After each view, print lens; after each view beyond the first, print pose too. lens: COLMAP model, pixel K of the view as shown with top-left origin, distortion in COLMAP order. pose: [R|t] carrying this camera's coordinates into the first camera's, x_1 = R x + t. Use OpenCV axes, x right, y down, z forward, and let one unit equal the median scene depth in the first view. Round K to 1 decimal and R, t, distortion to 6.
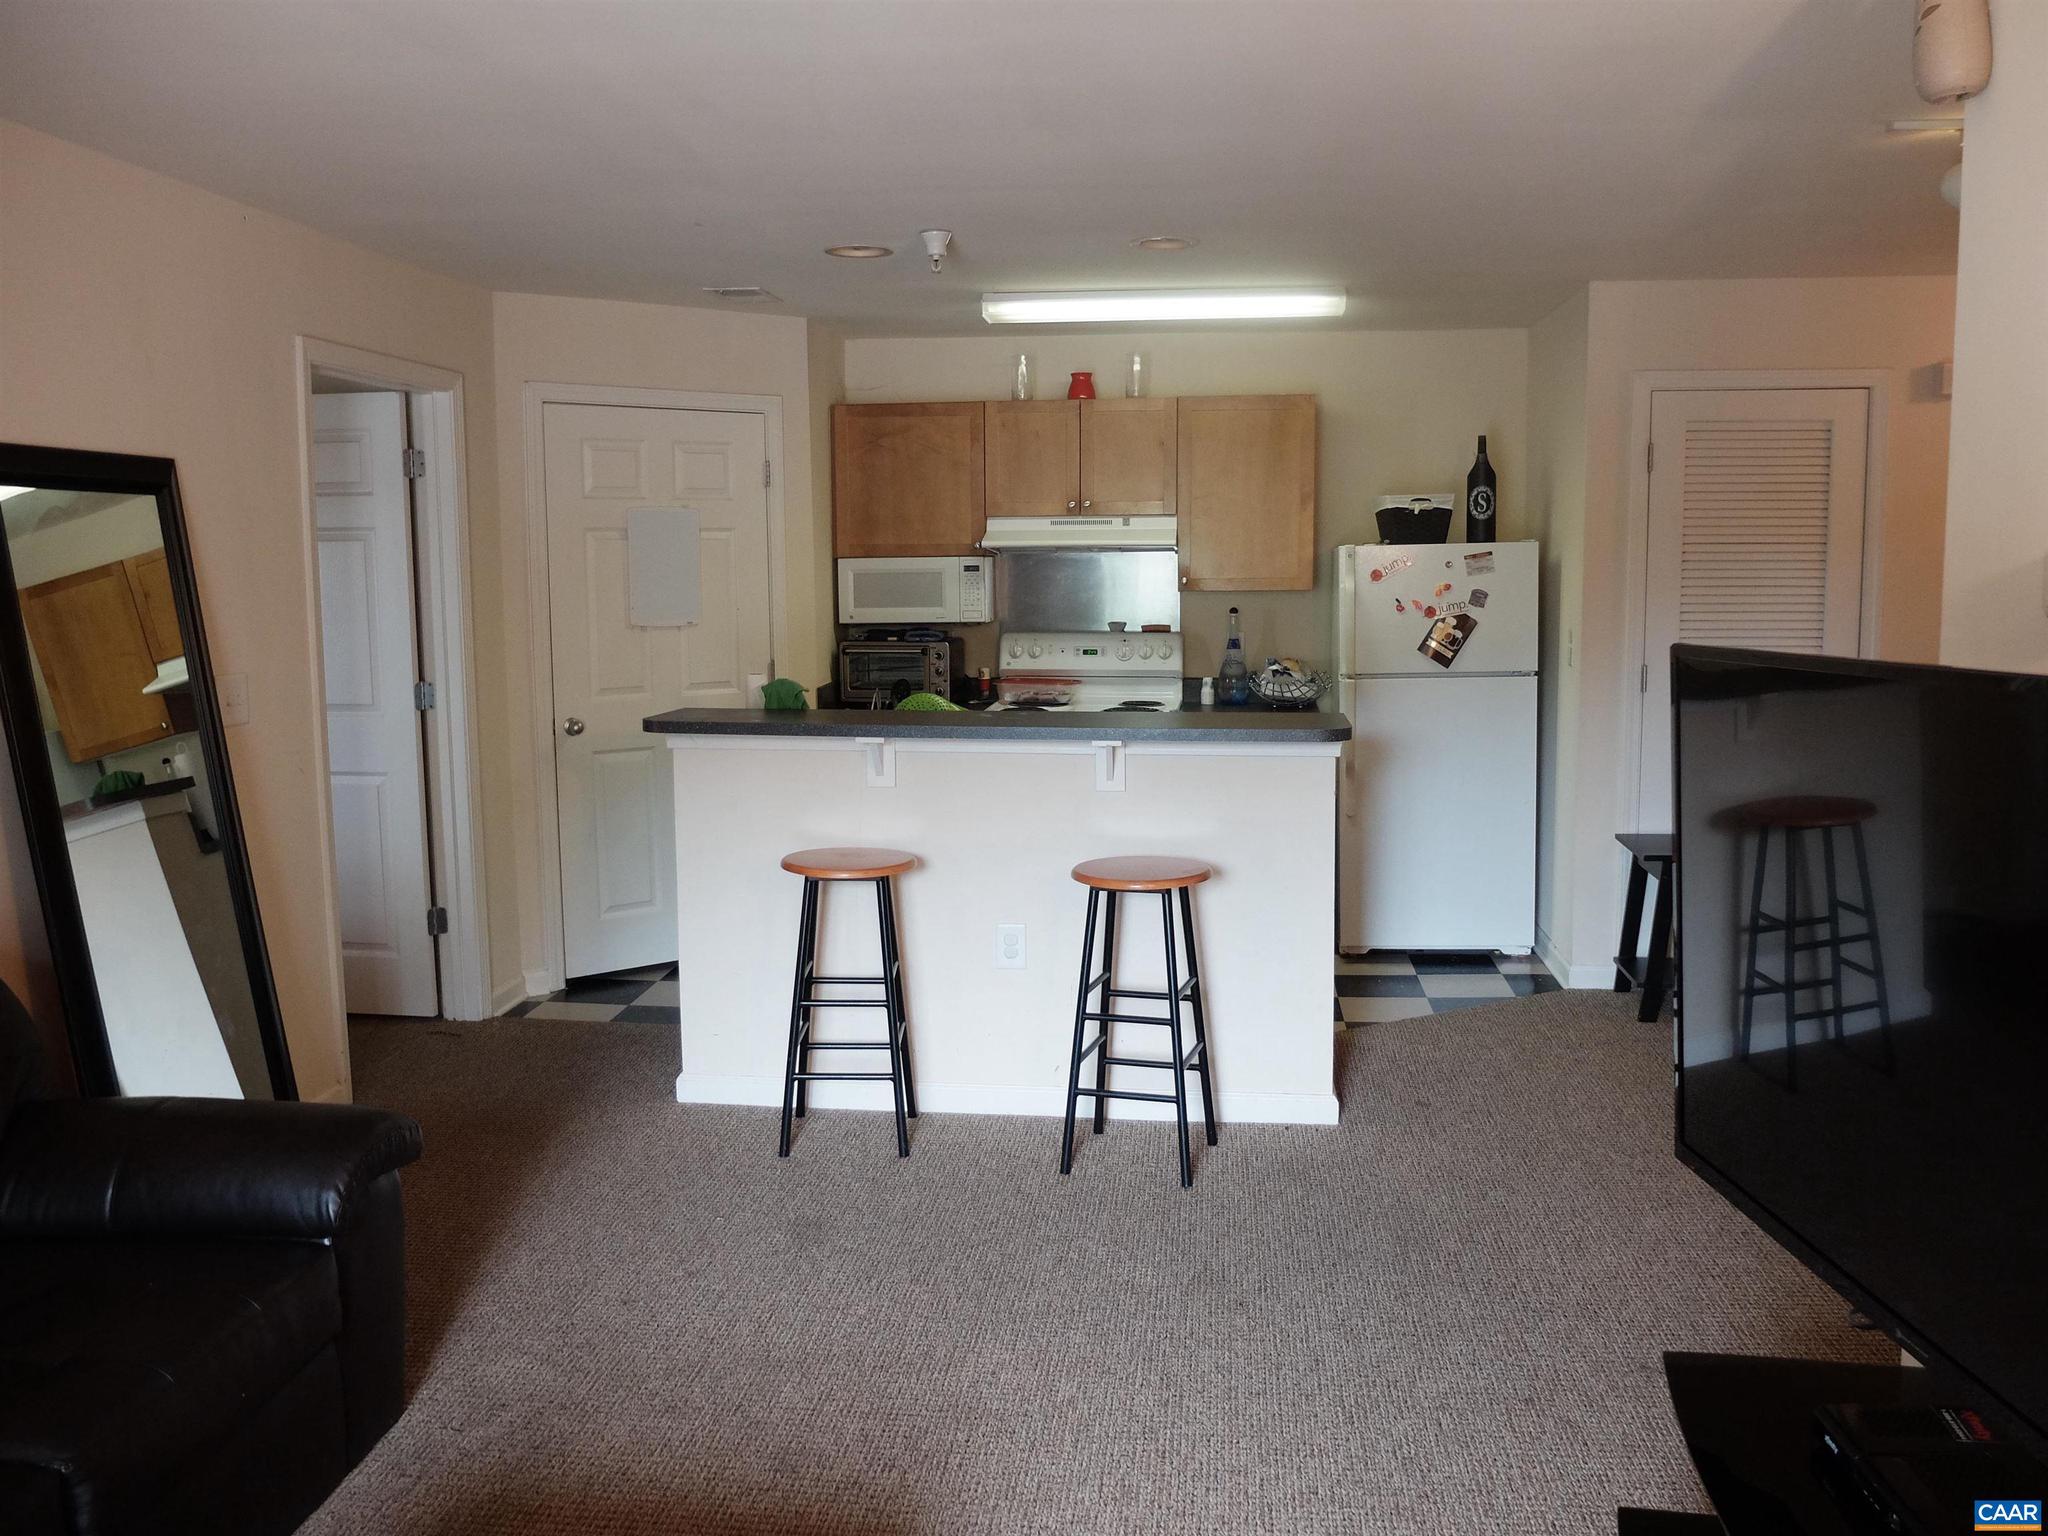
lens RADIAL K [[1703.5, 0, 1019.5], [0, 1703.5, 761.2], [0, 0, 1]] dist [-0.017237, -0.010106]
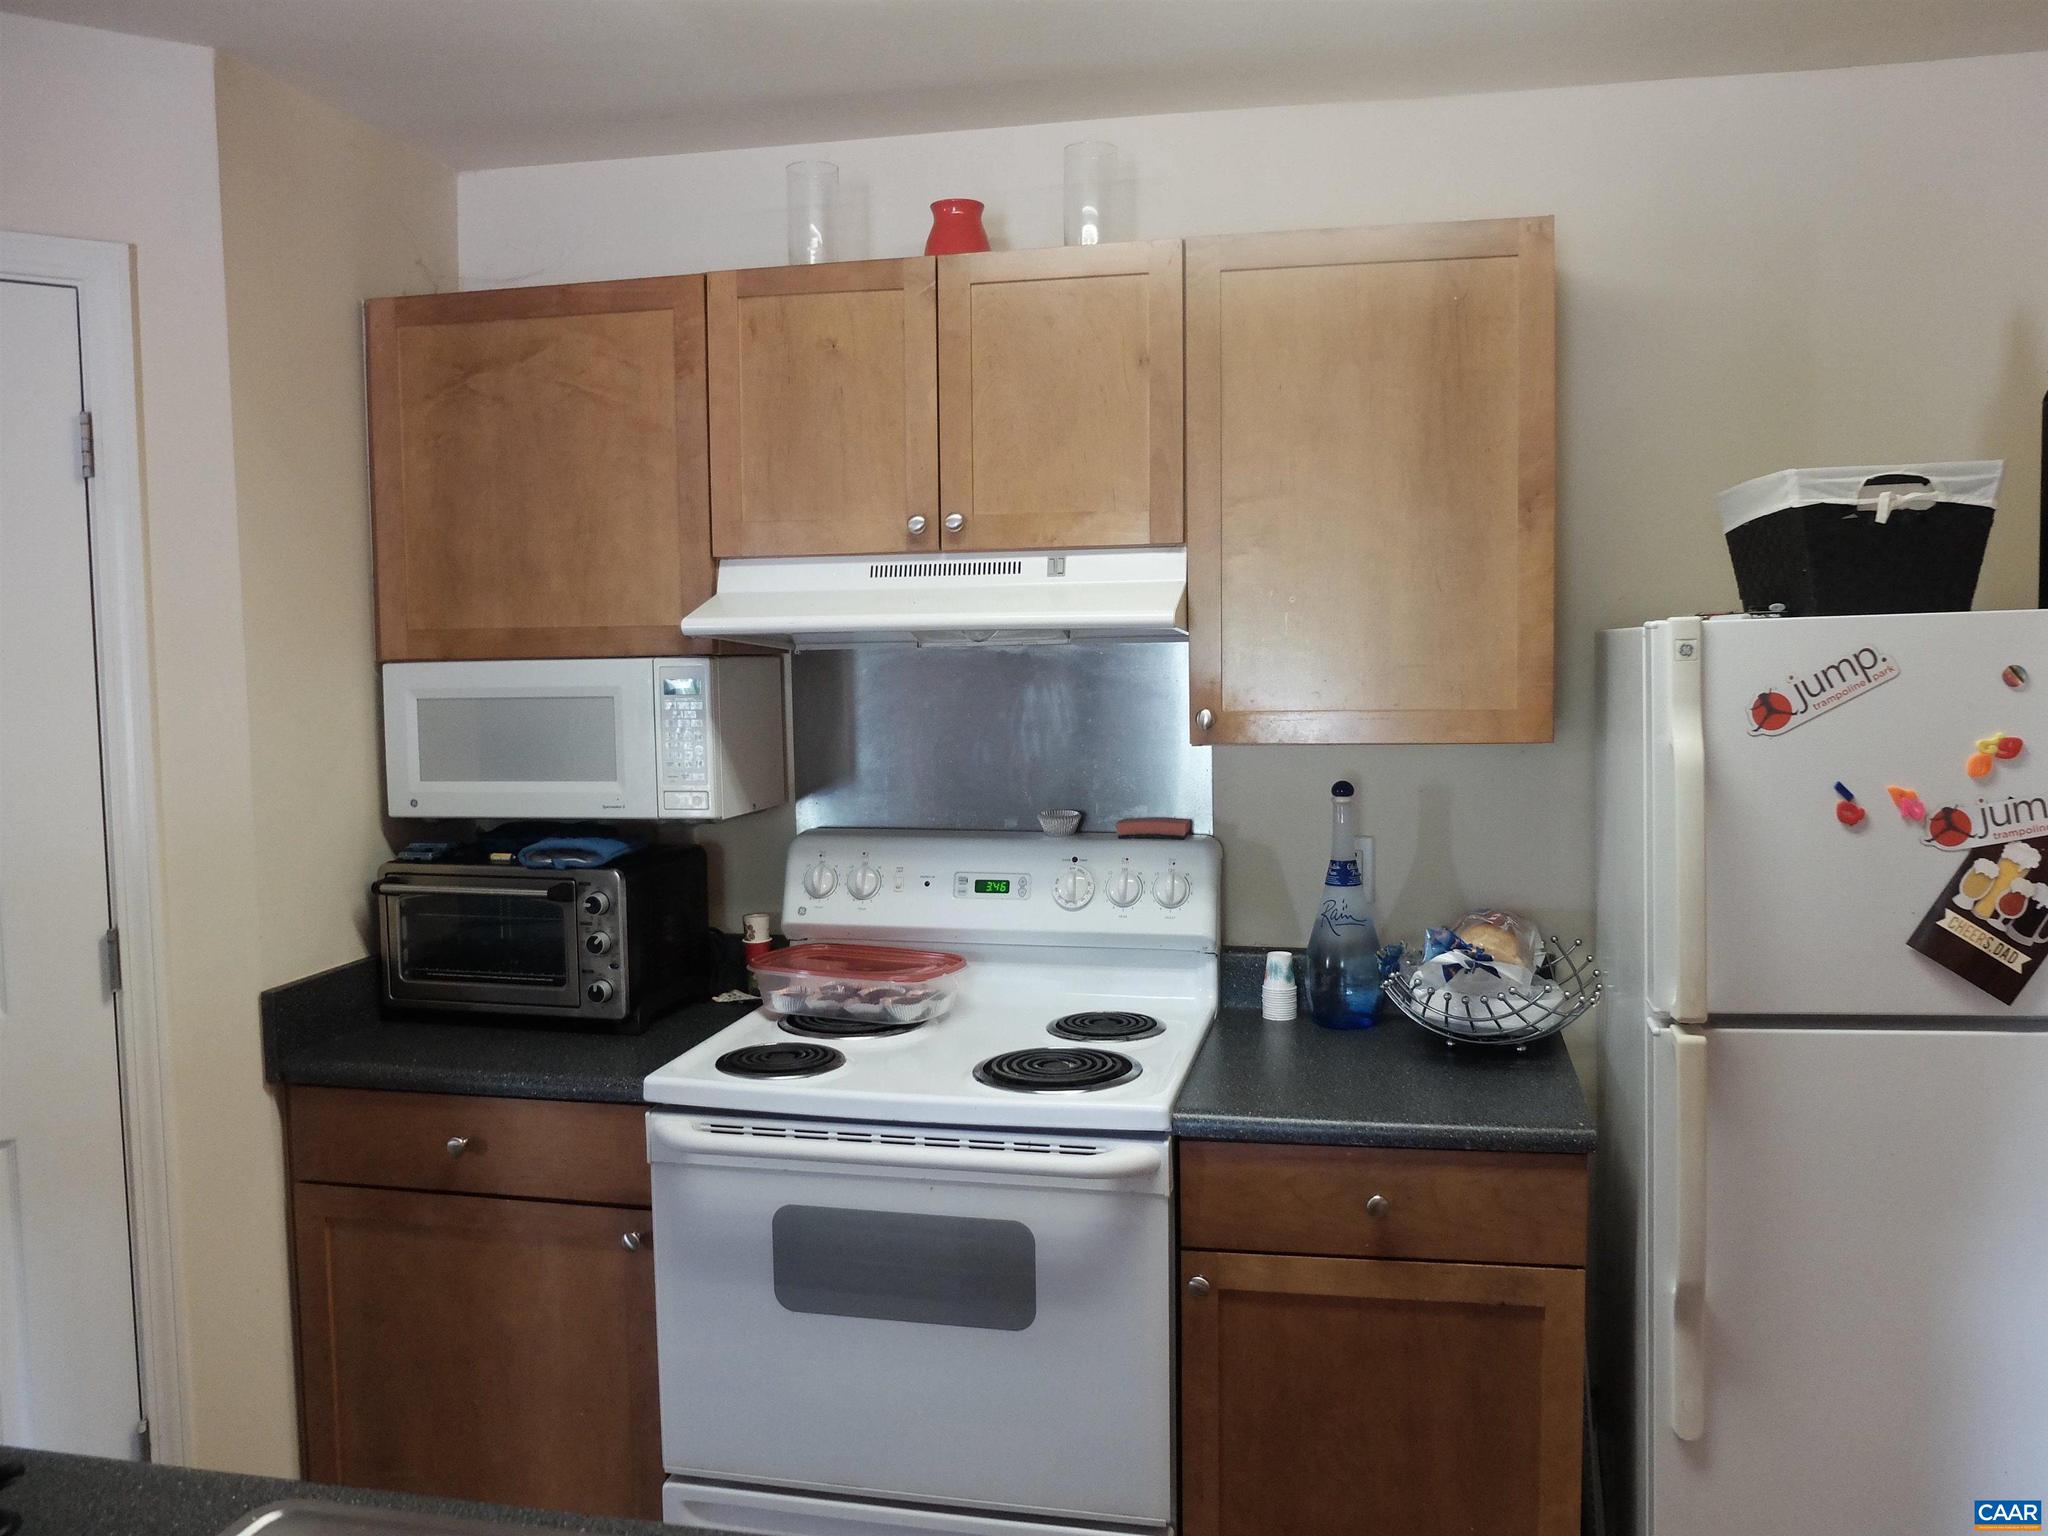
lens RADIAL K [[1650.7, 0, 1028.1], [0, 1650.7, 768.1], [0, 0, 1]] dist [-0.037116, 0.017188]
pose [[0.994986, 0.002046, -0.099994, 0.092880], [-0.007194, 0.998665, -0.051148, -0.074667], [0.099756, 0.051610, 0.993673, 0.622997]]
